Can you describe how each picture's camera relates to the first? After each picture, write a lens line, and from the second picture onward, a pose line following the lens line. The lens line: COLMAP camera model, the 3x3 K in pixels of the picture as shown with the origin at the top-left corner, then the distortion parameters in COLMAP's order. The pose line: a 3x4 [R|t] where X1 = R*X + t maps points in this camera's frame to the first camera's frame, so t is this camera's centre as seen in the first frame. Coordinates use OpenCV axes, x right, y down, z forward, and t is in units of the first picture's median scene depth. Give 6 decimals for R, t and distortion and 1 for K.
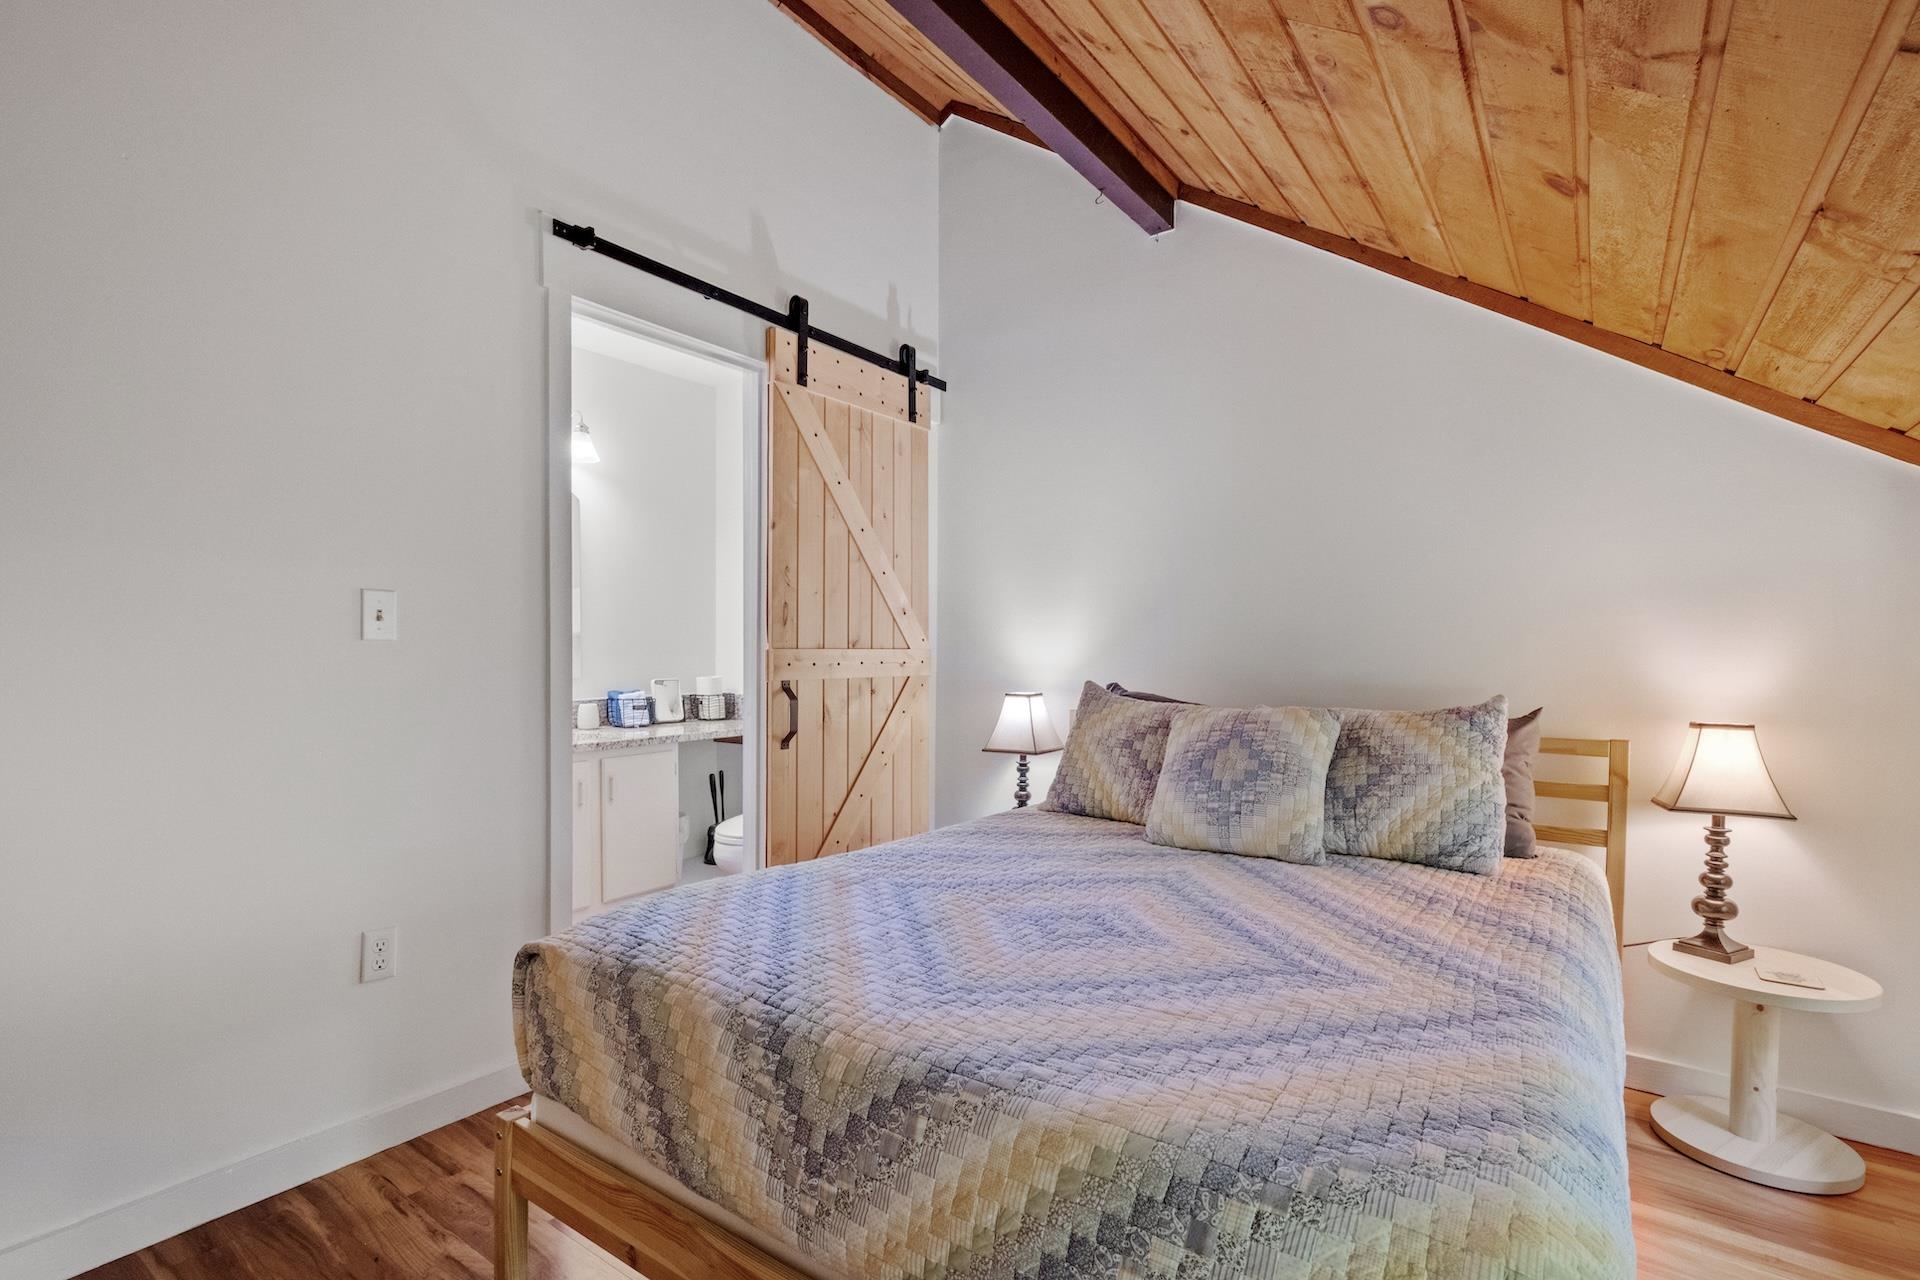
lens RADIAL K [[907.1, 0, 954.6], [0, 907.1, 670.6], [0, 0, 1]] dist [-0.002730, -0.000265]
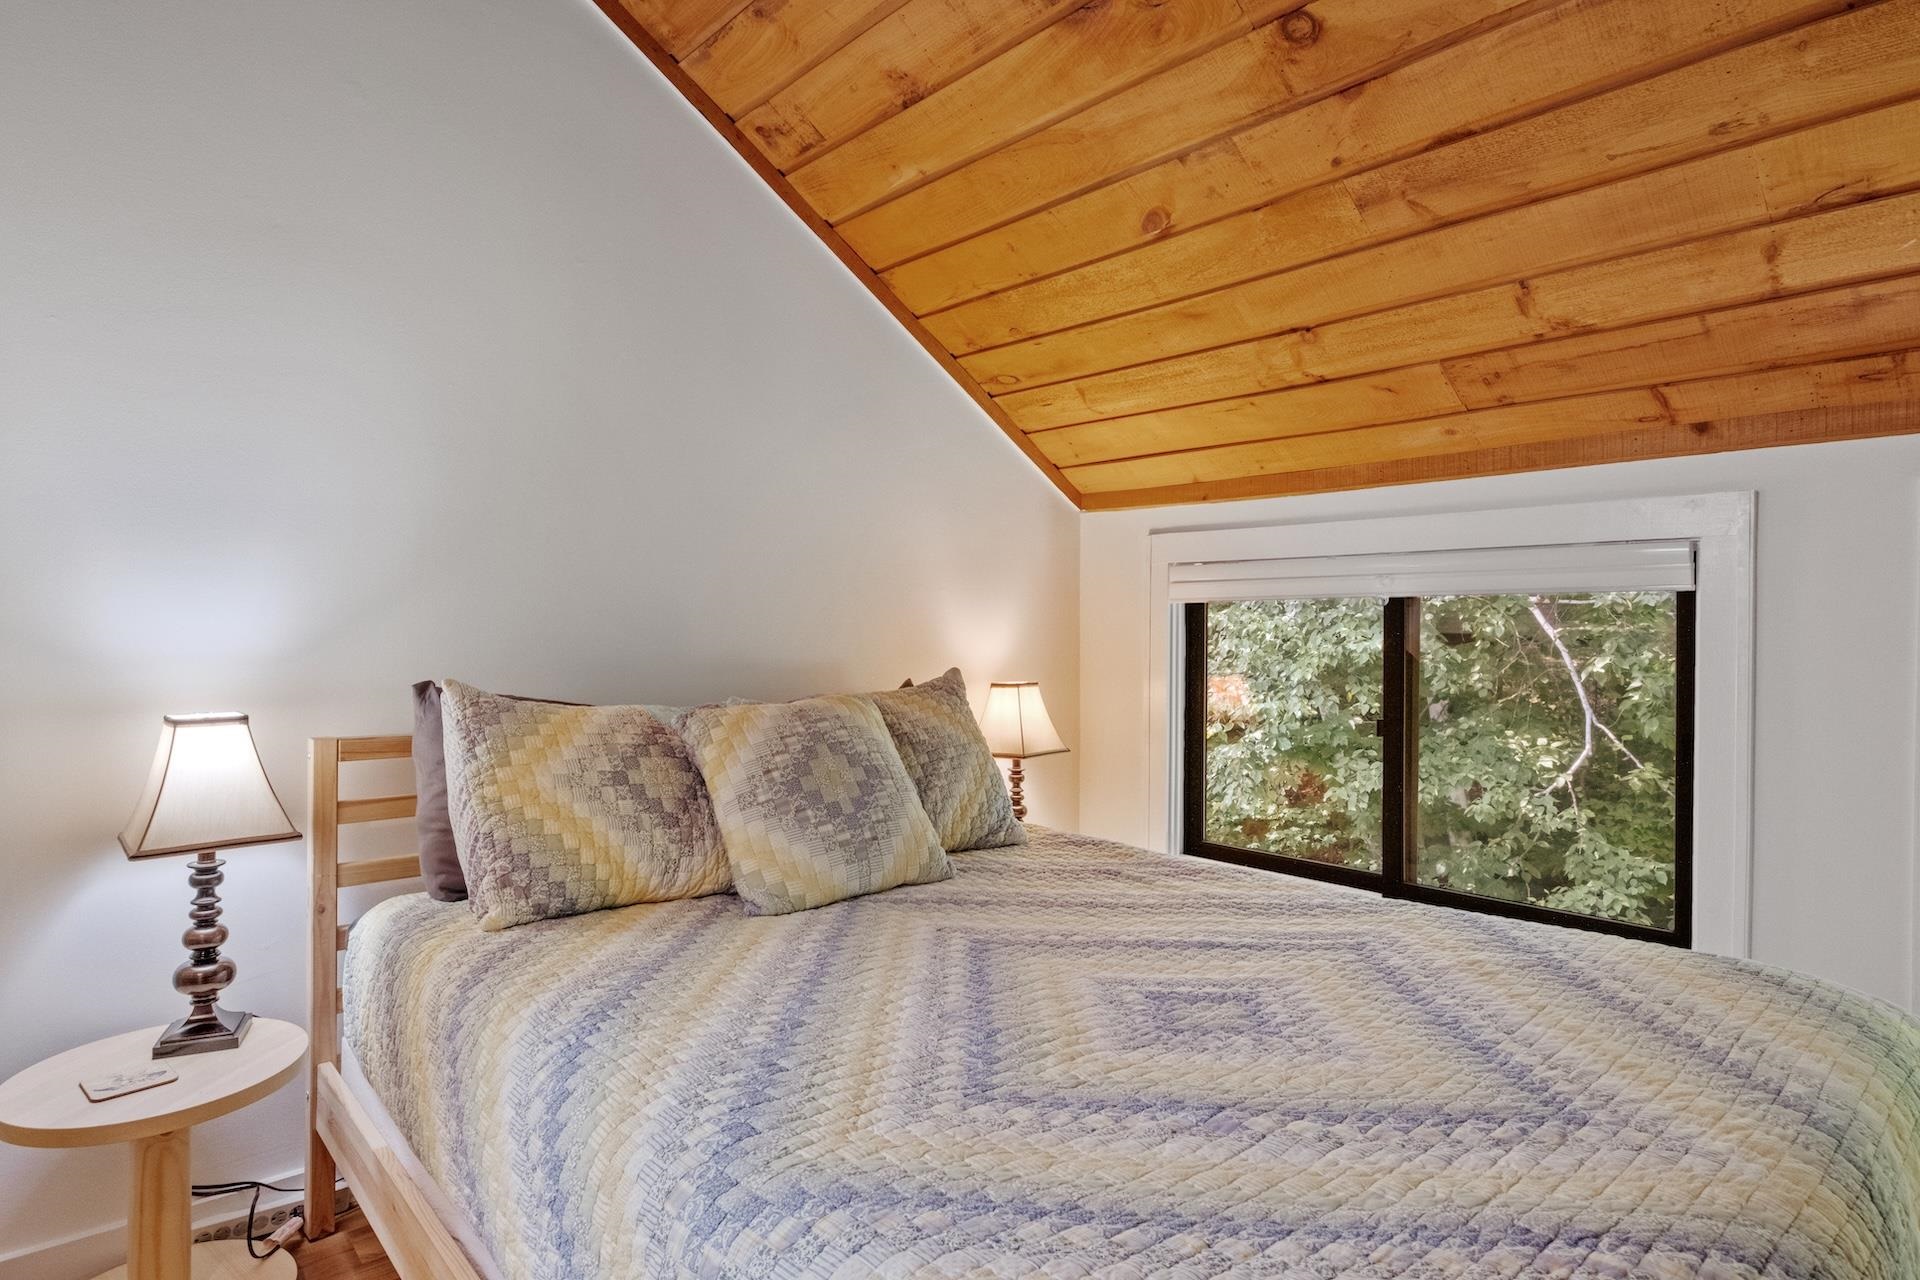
lens RADIAL K [[1035.7, 0, 954.3], [0, 1035.7, 634.9], [0, 0, 1]] dist [0.005131, 0.000959]
pose [[0.214581, -0.014723, 0.976595, -0.535739], [0.016546, 0.999798, 0.011438, -0.023978], [-0.976566, 0.013704, 0.214781, 0.763225]]
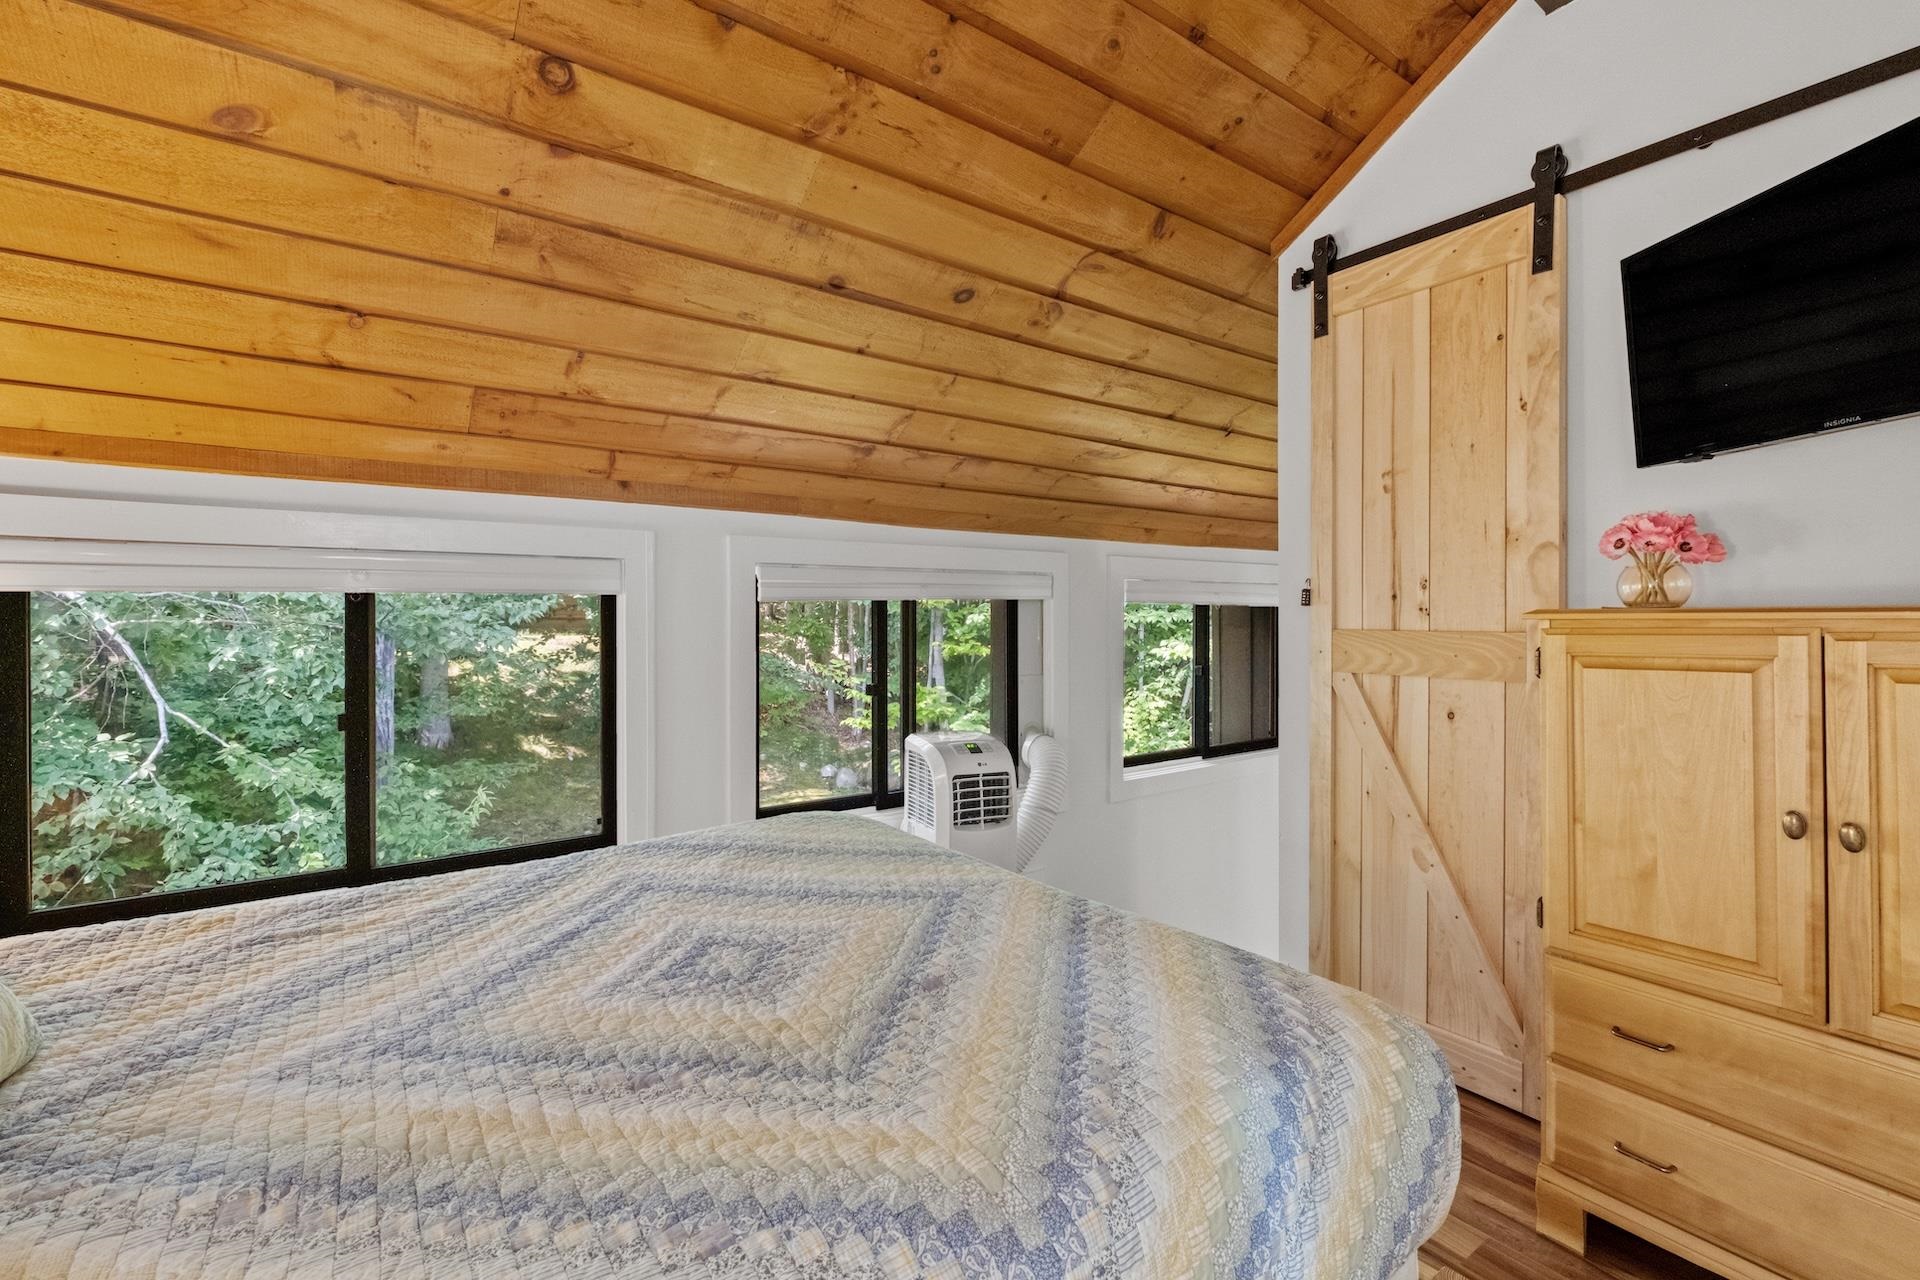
lens RADIAL K [[835.0, 0, 953.7], [0, 835.0, 619.5], [0, 0, 1]] dist [-0.010277, -0.000732]
pose [[-0.948067, -0.005086, 0.318030, -0.230001], [0.002433, 0.999727, 0.023242, -0.034839], [-0.318061, 0.022809, -0.947796, 1.236197]]
